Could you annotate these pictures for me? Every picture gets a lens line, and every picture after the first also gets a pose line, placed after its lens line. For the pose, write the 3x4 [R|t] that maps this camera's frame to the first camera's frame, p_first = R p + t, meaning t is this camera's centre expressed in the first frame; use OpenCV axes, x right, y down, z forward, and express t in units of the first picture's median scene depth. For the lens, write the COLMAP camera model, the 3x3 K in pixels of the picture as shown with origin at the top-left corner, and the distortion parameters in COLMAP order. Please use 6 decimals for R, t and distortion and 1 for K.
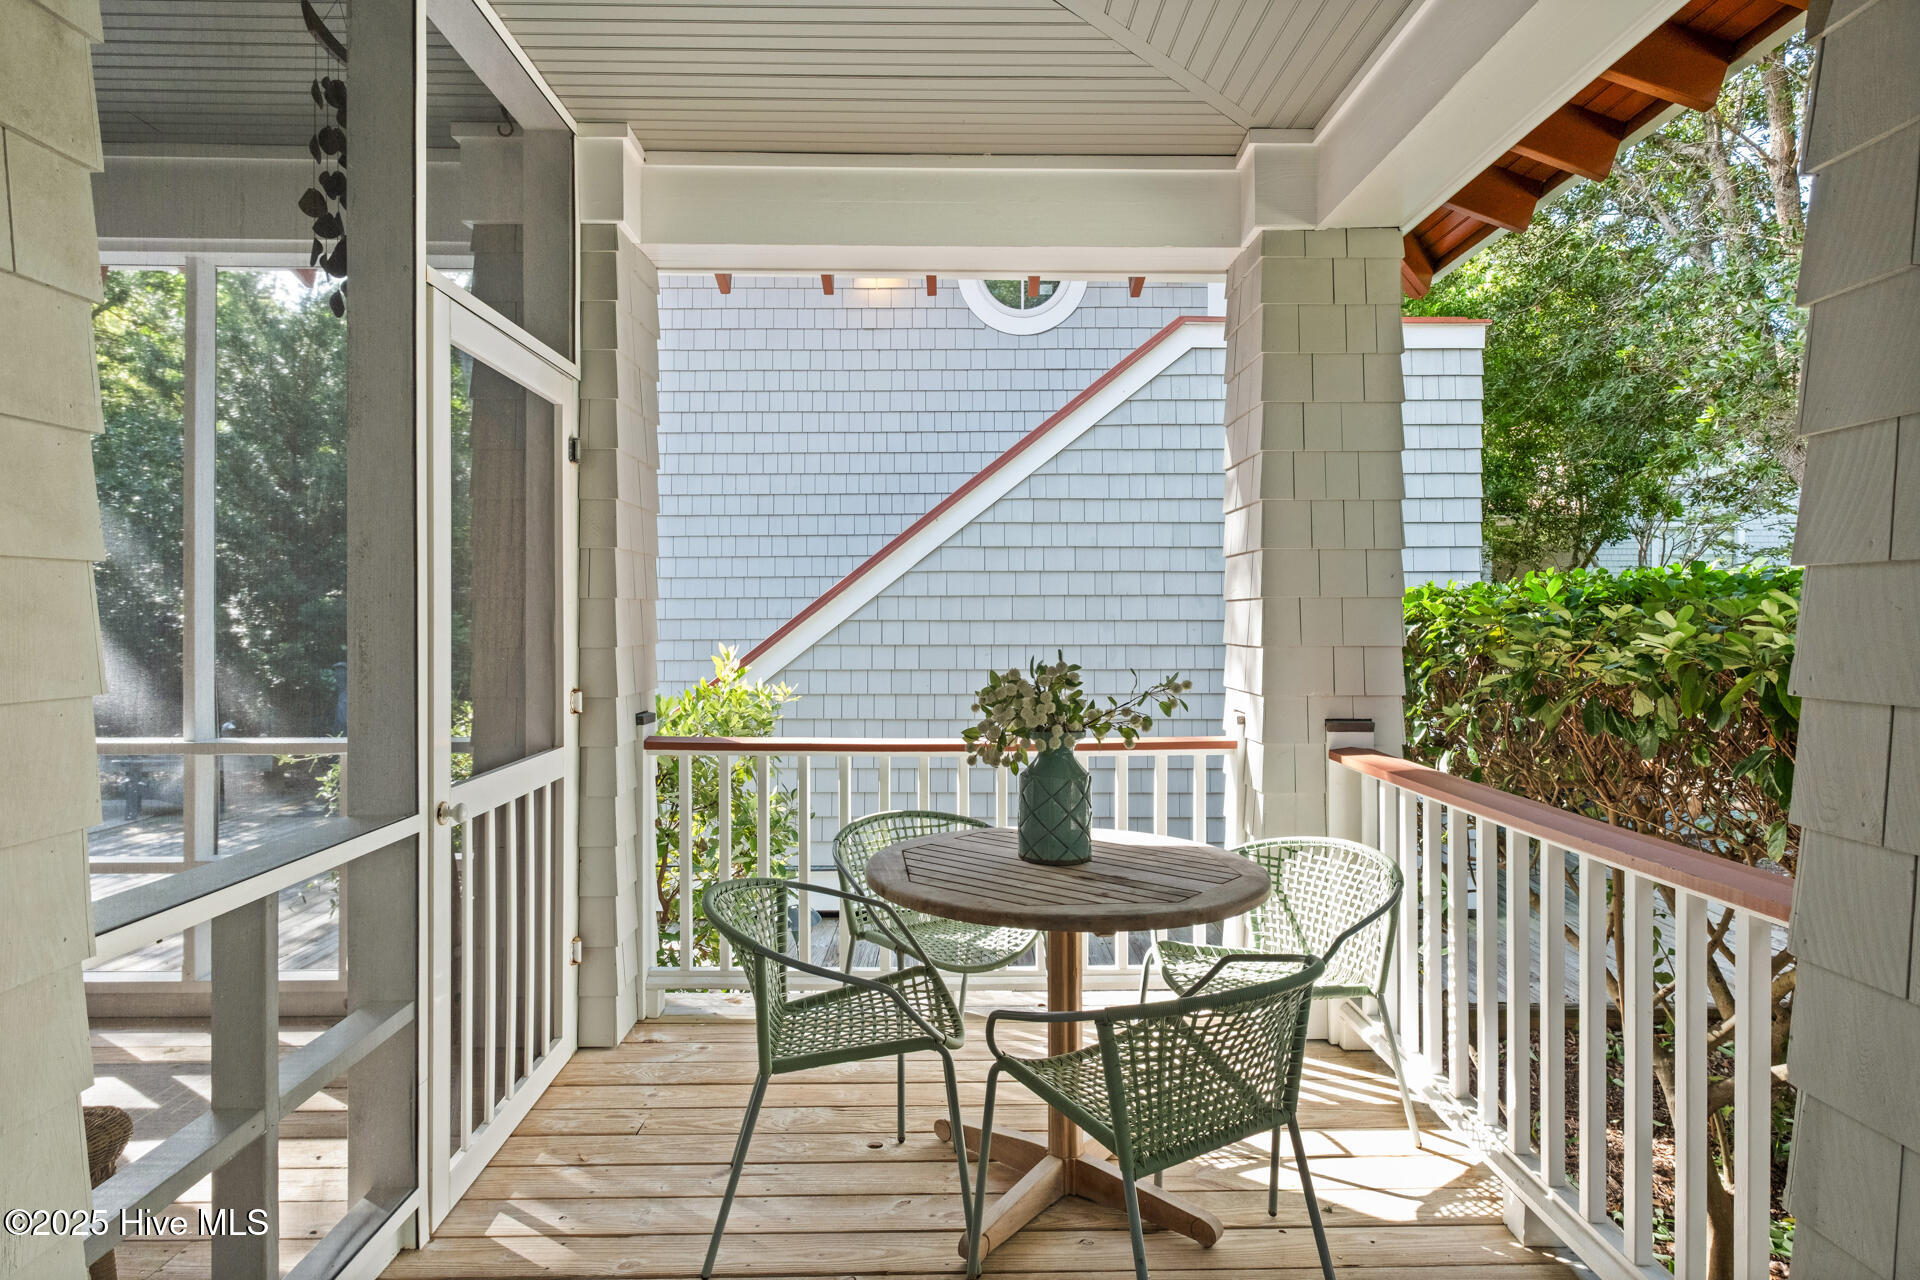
lens RADIAL K [[1010.3, 0, 955.7], [0, 1010.3, 618.2], [0, 0, 1]] dist [-0.000388, 0.000062]
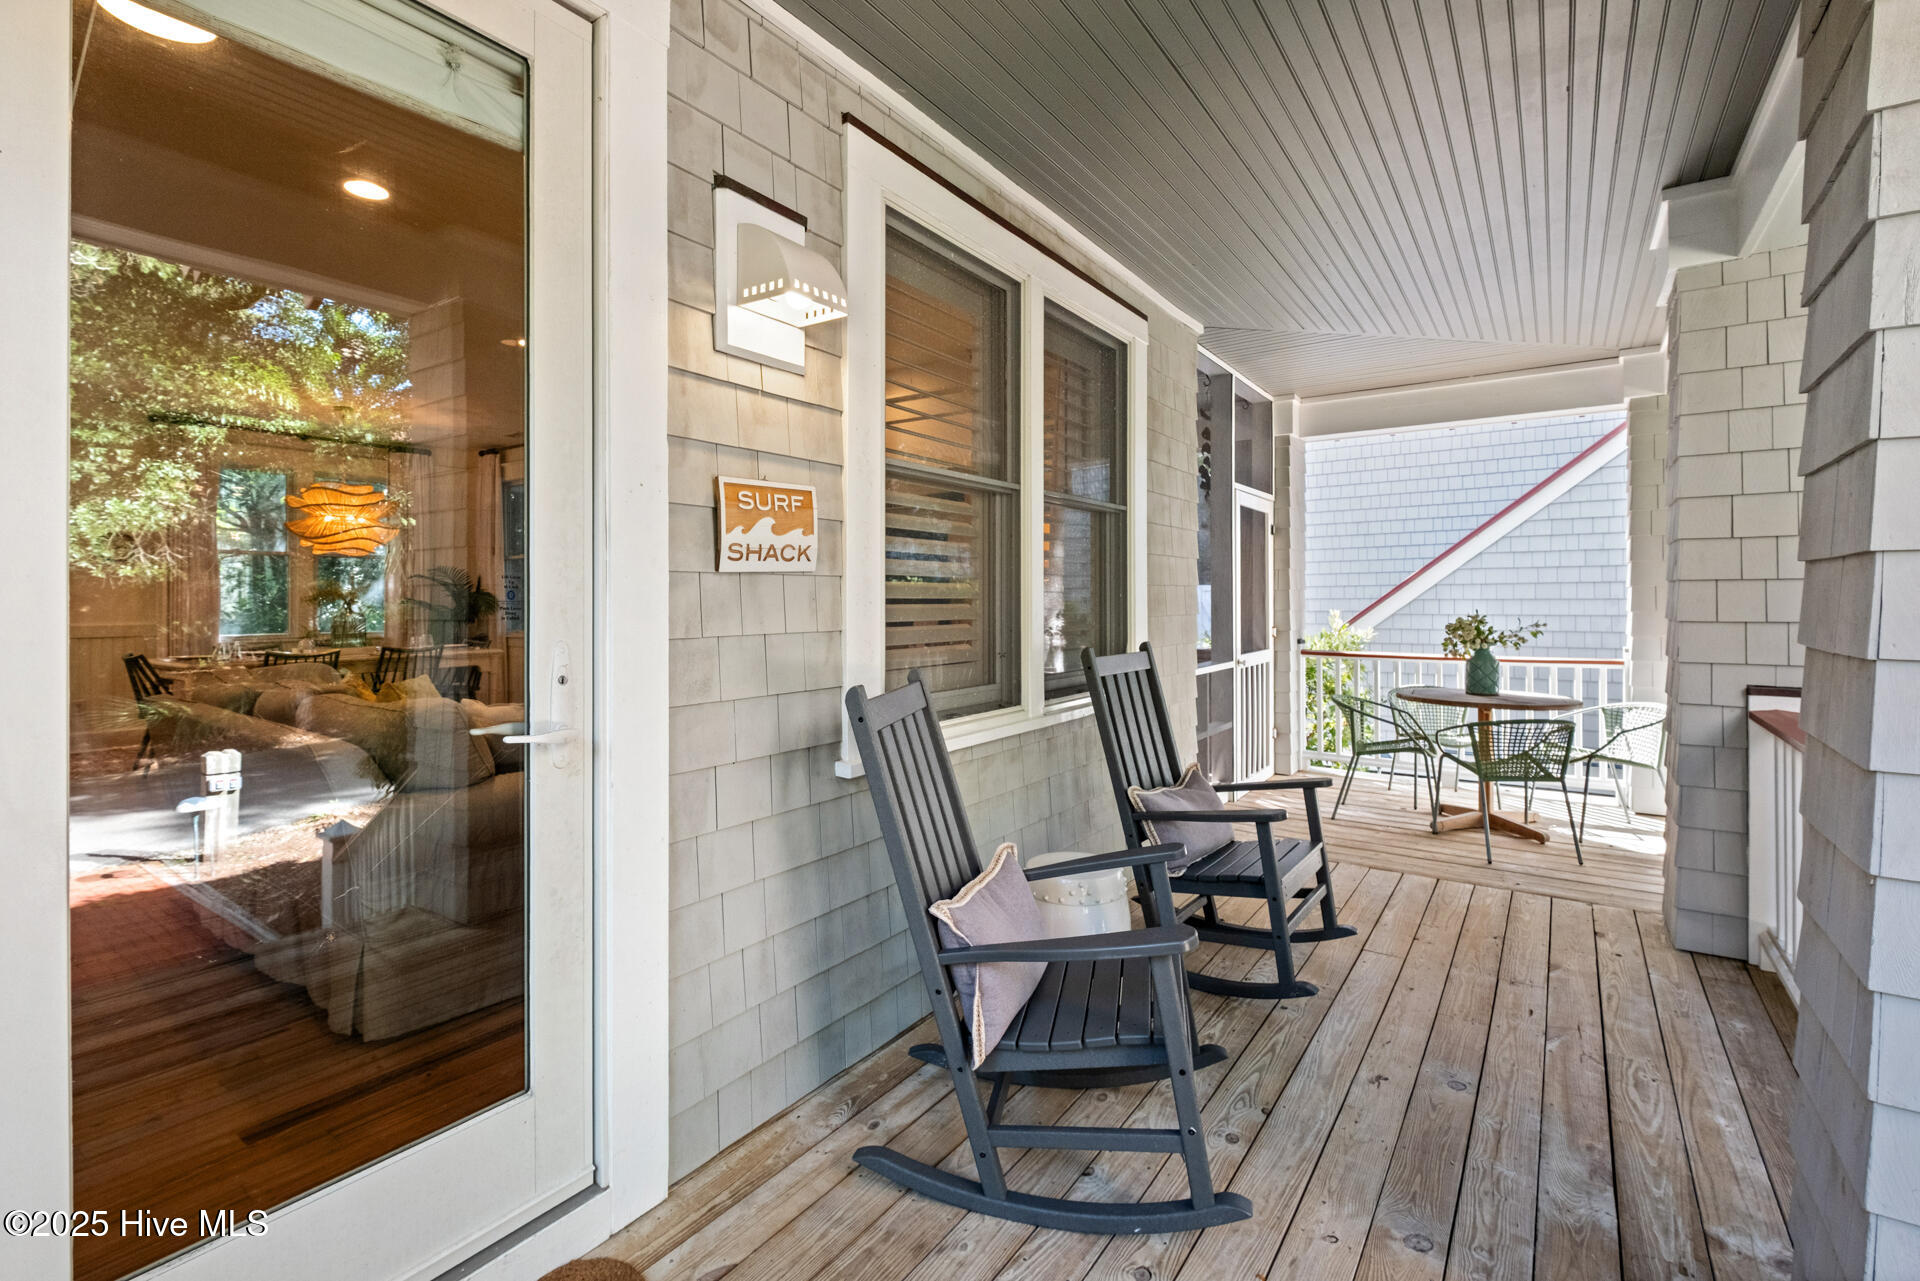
lens RADIAL K [[842.5, 0, 965.3], [0, 842.5, 598.5], [0, 0, 1]] dist [0.004300, 0.000191]
pose [[0.804192, -0.002942, -0.594362, 0.122799], [0.002480, 0.999996, -0.001594, 0.001219], [0.594365, -0.000193, 0.804196, -0.556957]]
